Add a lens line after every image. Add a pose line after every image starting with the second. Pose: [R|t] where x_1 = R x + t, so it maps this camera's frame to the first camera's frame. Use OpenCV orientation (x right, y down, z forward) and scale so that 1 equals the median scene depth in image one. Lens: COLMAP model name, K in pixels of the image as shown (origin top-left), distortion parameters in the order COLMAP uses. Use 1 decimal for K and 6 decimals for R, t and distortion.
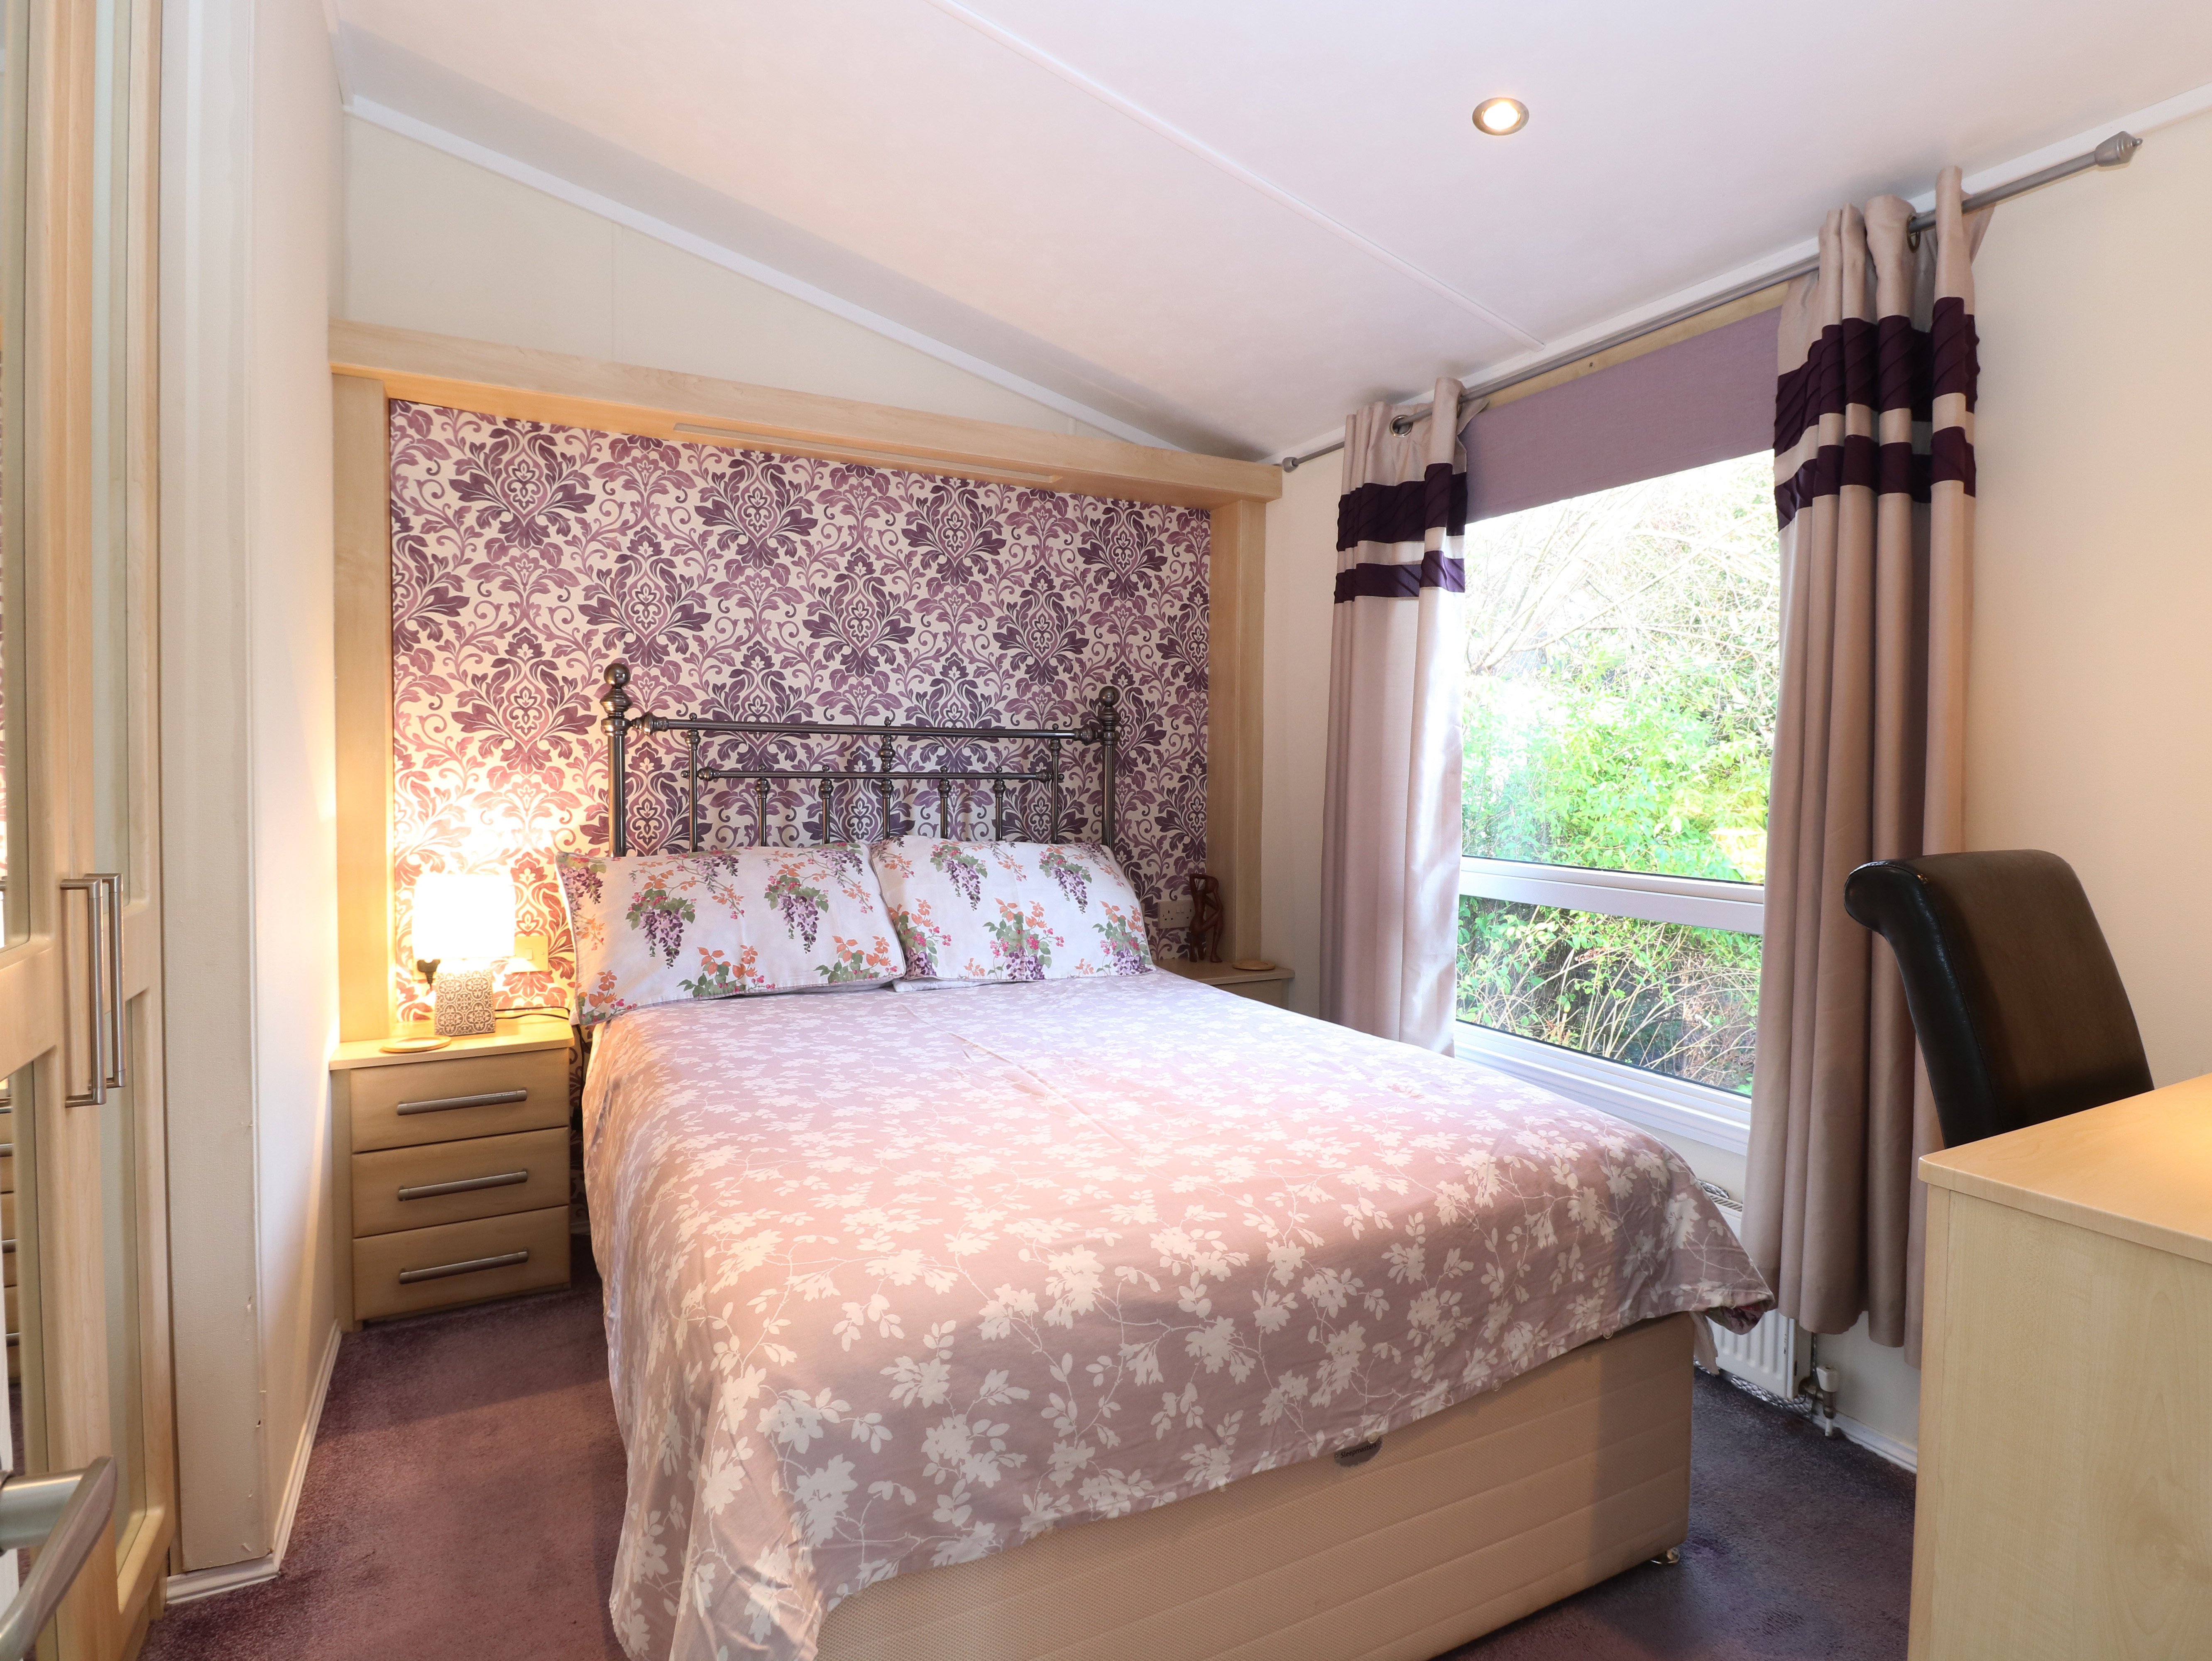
lens RADIAL K [[1154.2, 0, 1111.2], [0, 1154.2, 808.1], [0, 0, 1]] dist [0.003311, -0.014168]
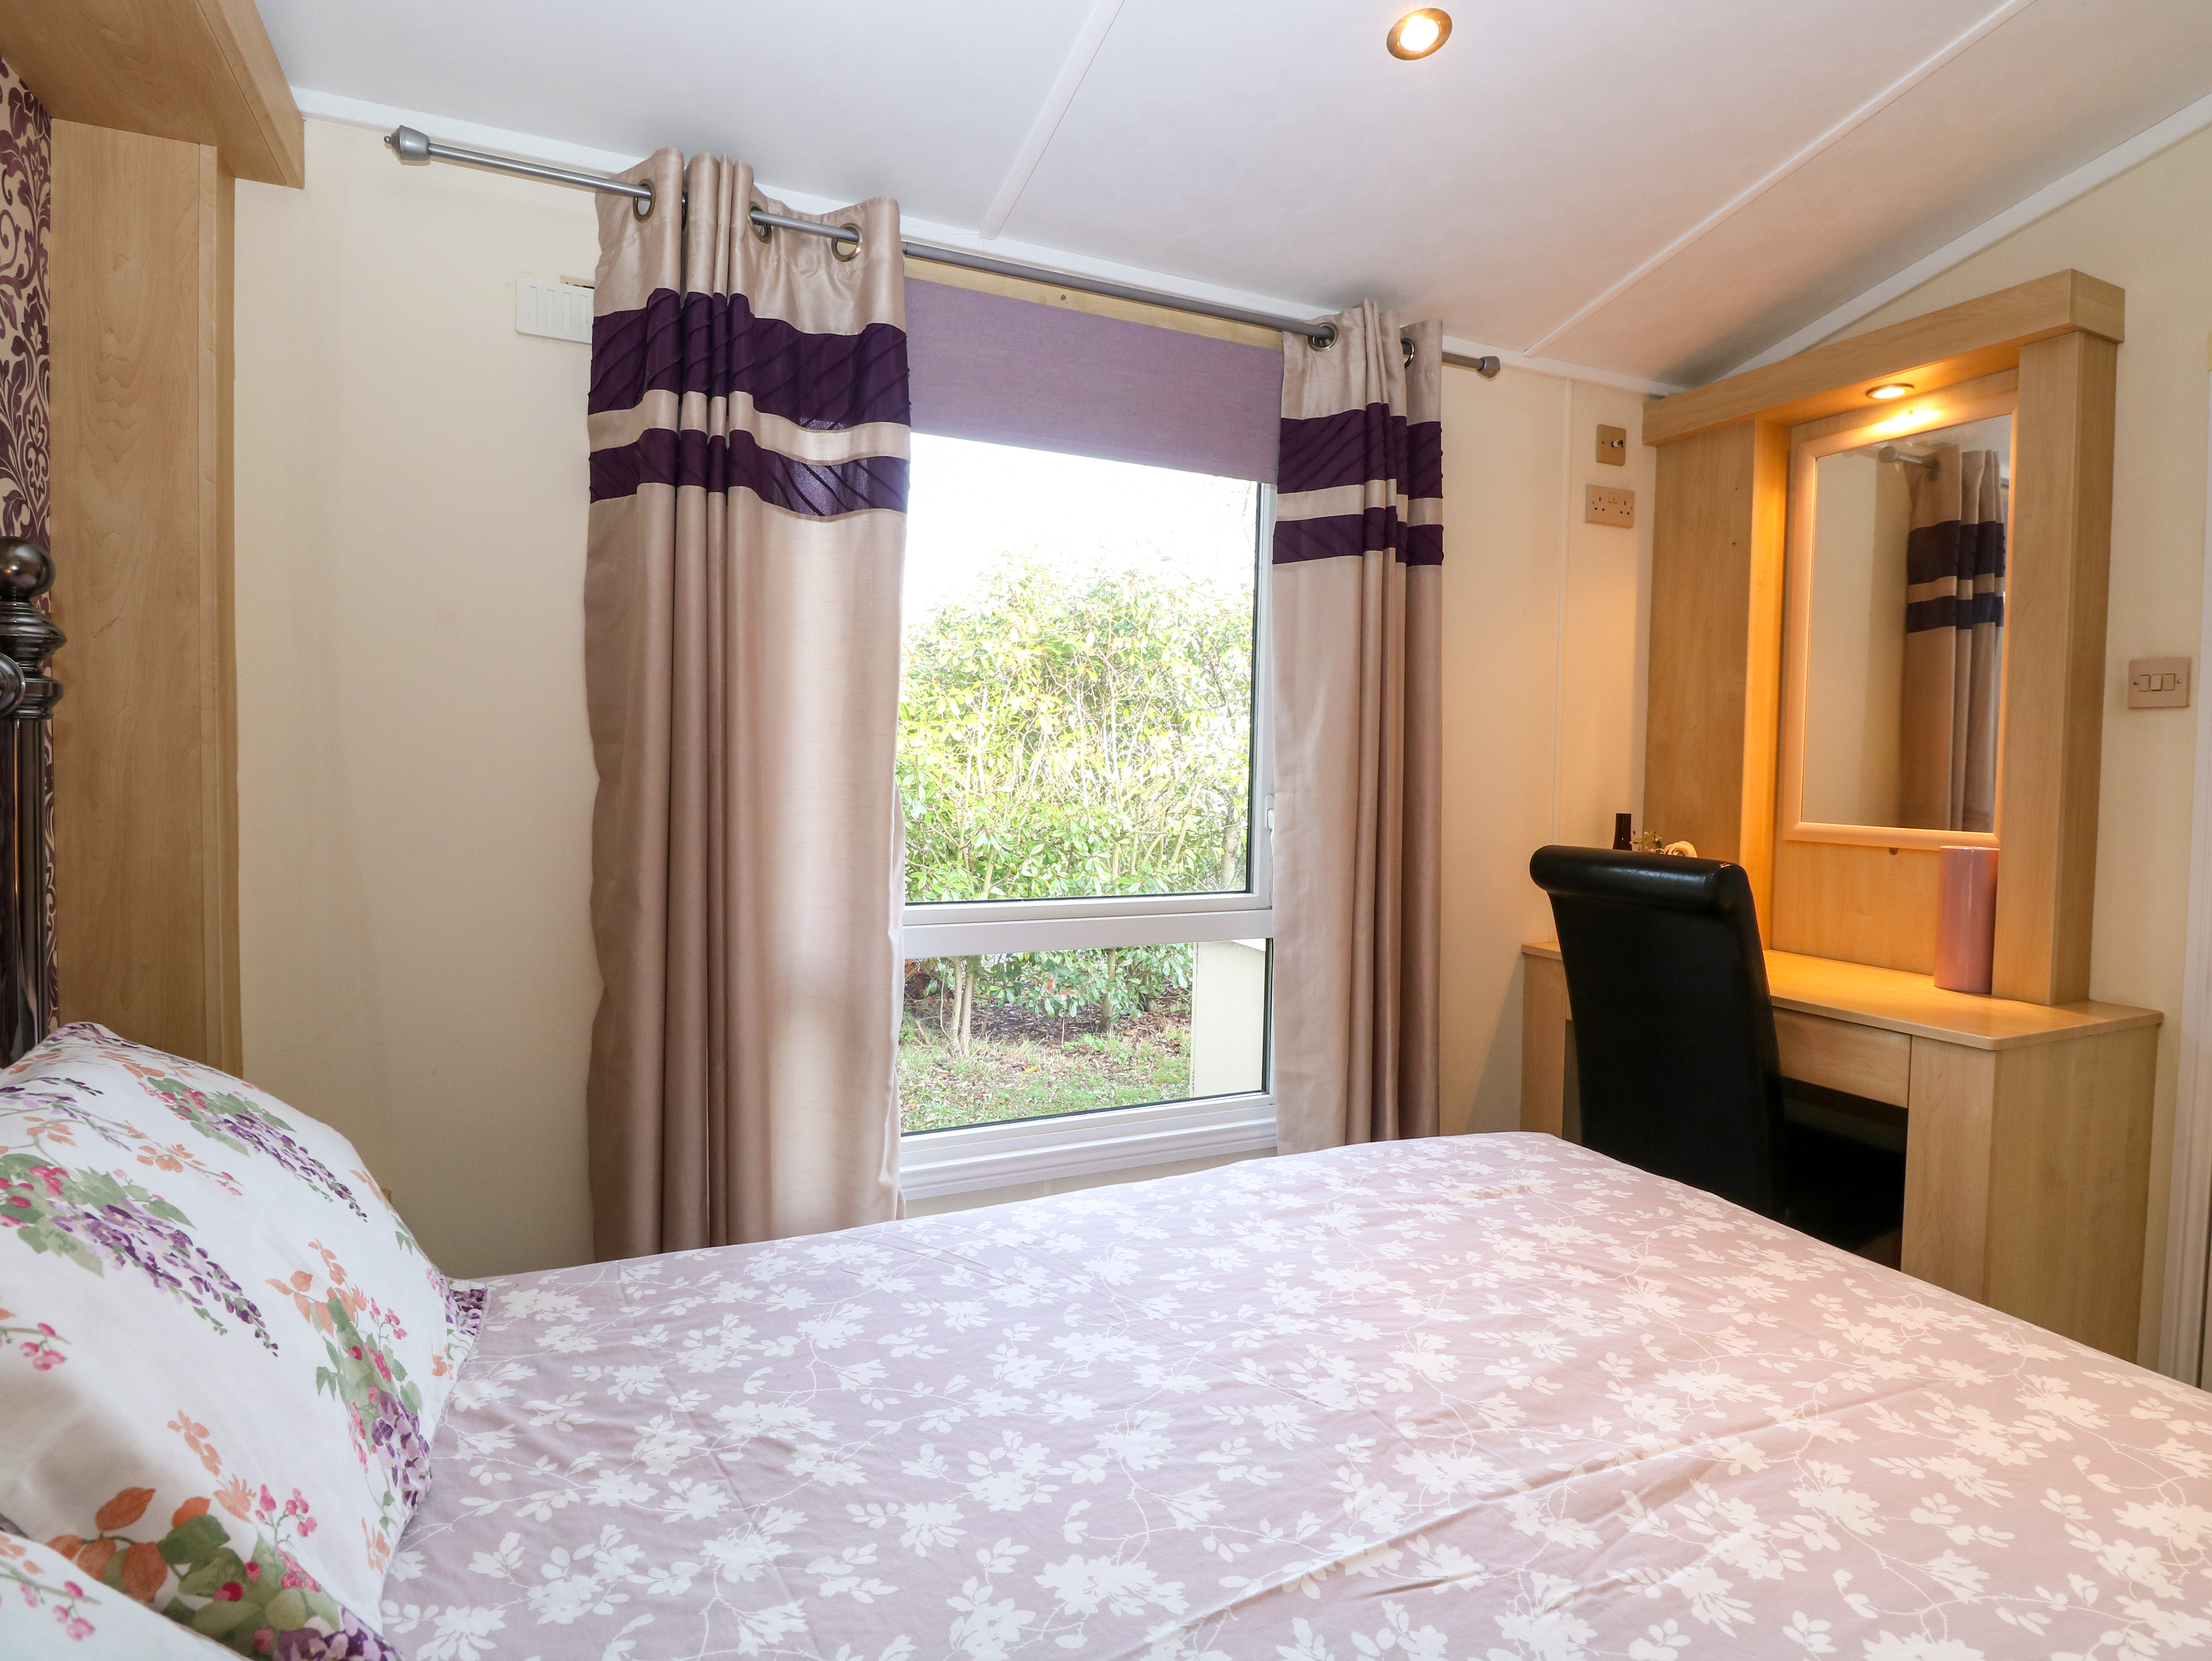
lens RADIAL K [[1154.2, 0, 1111.2], [0, 1154.2, 808.1], [0, 0, 1]] dist [0.003311, -0.014168]
pose [[0.047264, -0.048613, 0.997699, -0.583295], [0.014716, 0.998741, 0.047967, -0.075786], [-0.998774, 0.012416, 0.047920, 1.258976]]
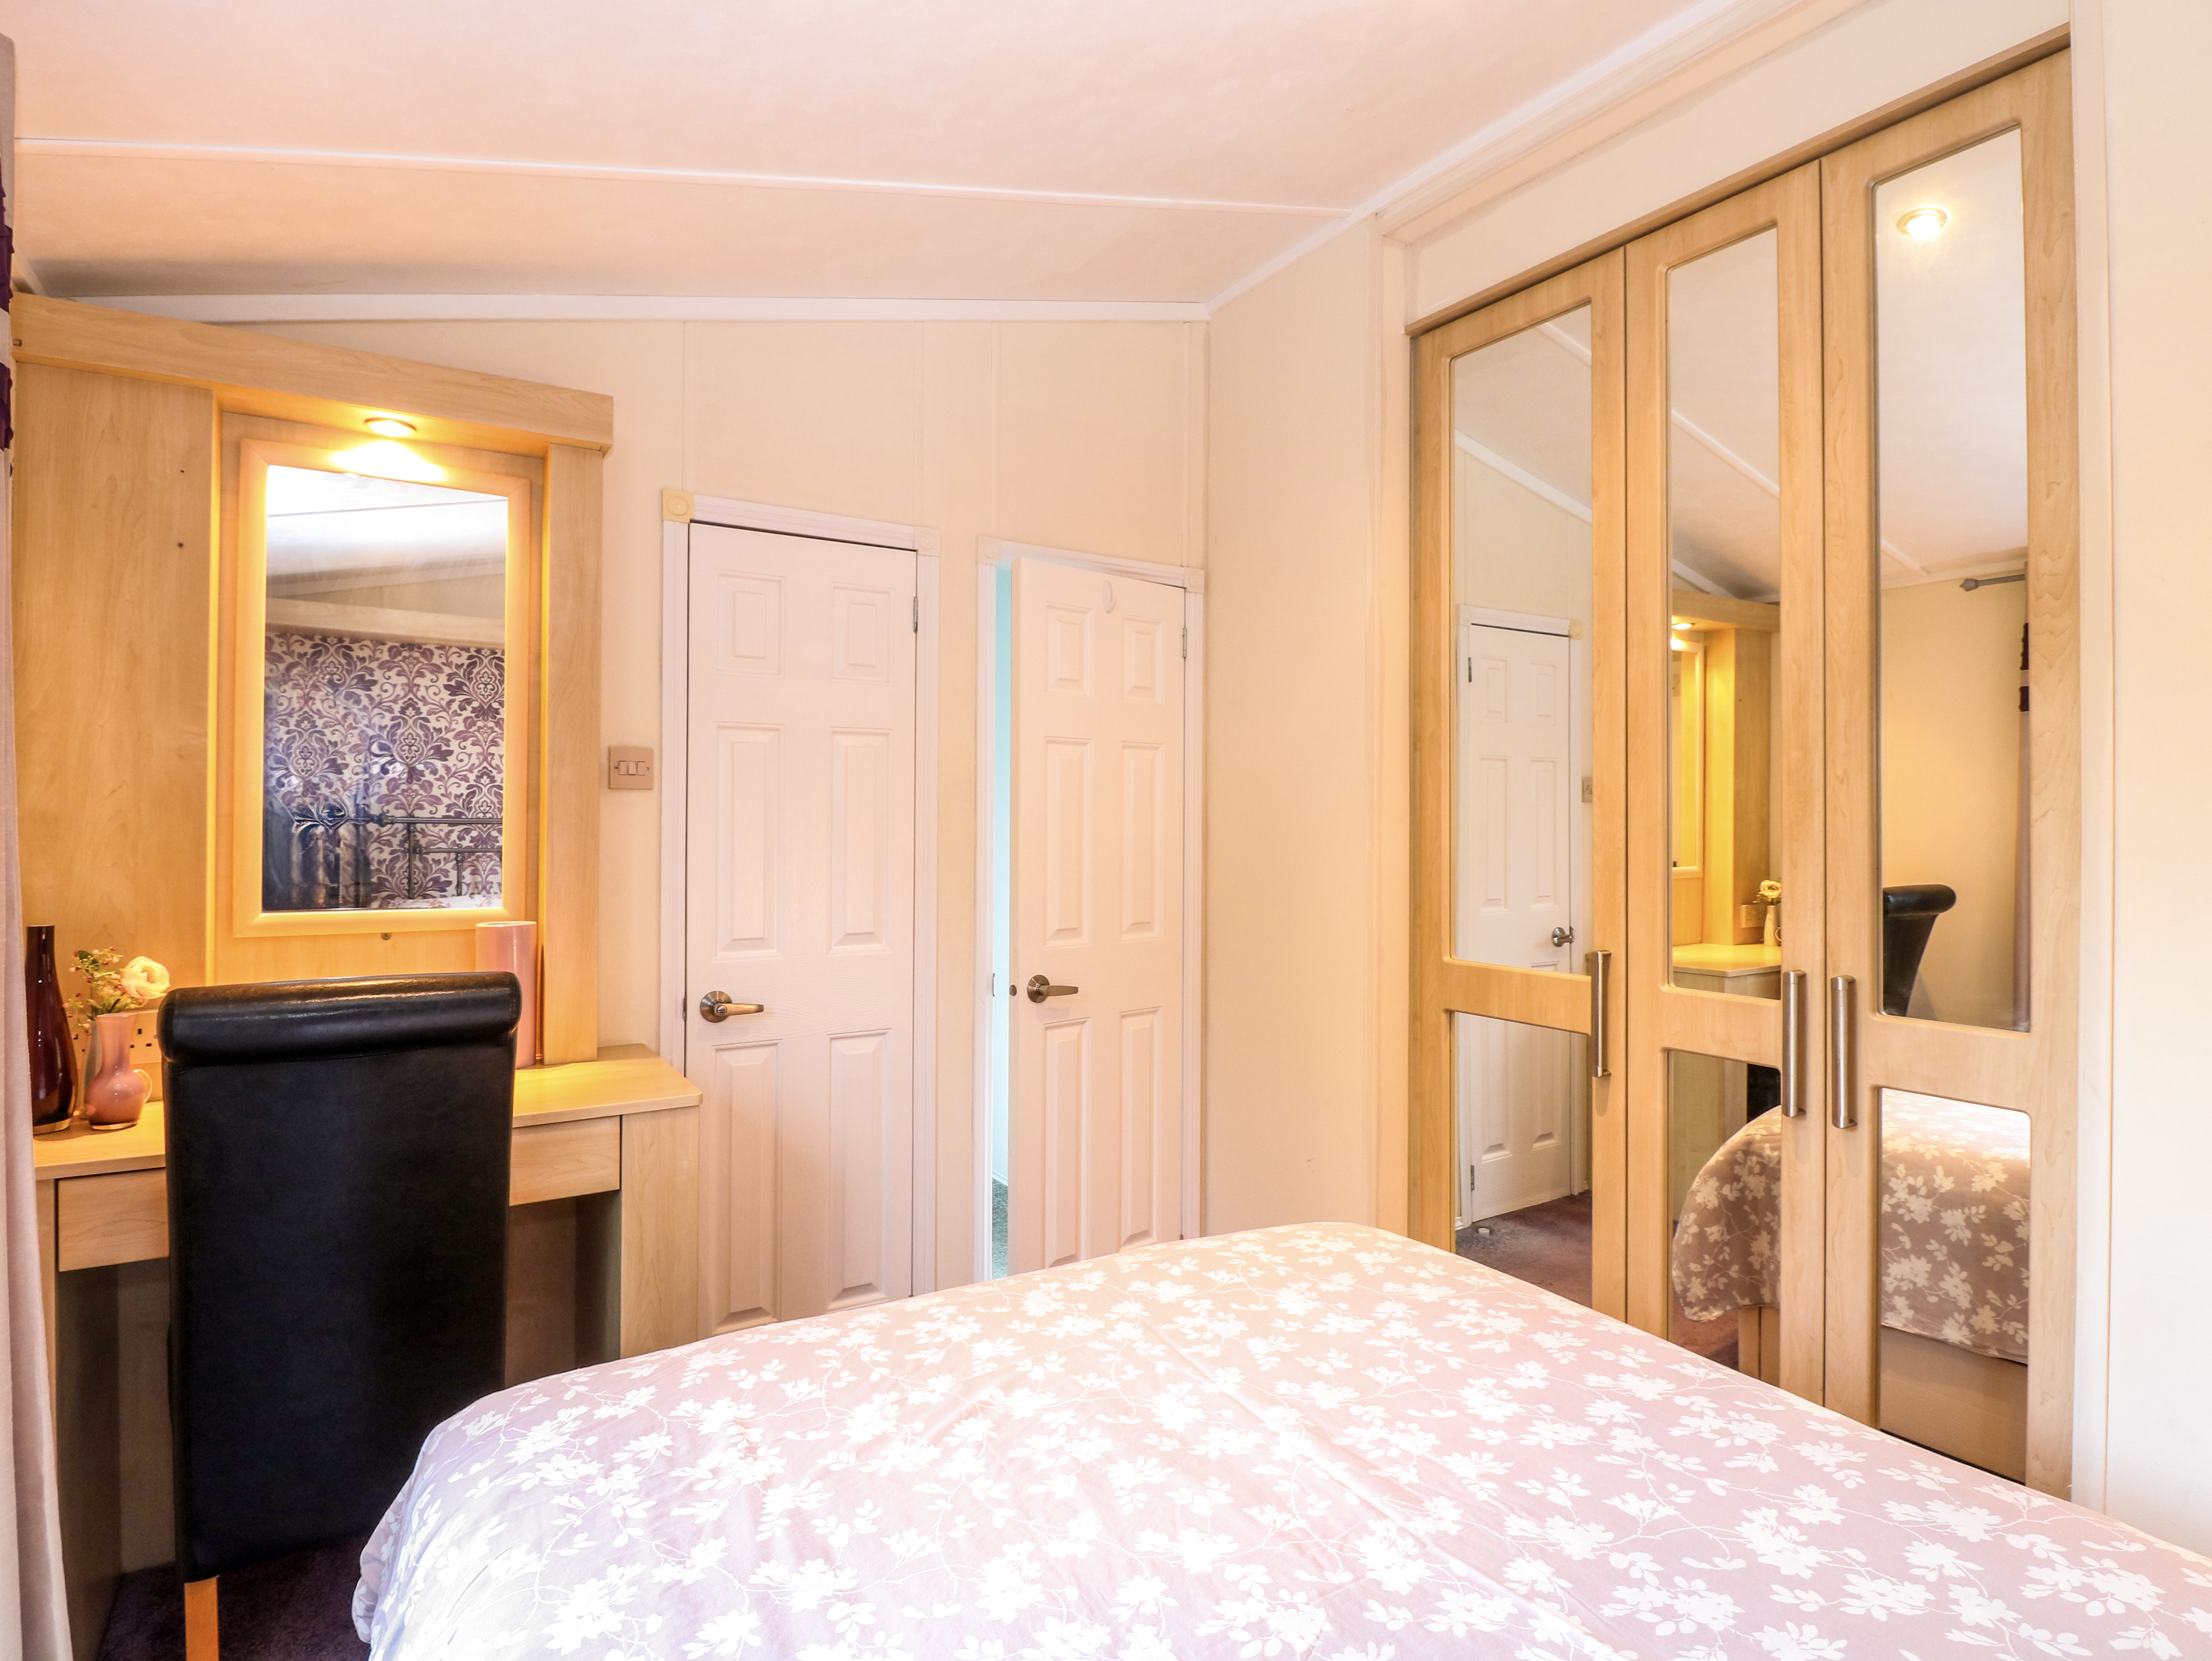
lens RADIAL K [[1184.3, 0, 1103.6], [0, 1184.3, 807.4], [0, 0, 1]] dist [0.001163, -0.015777]
pose [[-0.997306, -0.016131, -0.071558, 0.112700], [-0.017592, 0.999649, 0.019826, -0.118771], [0.071213, 0.021032, -0.997239, 1.681803]]
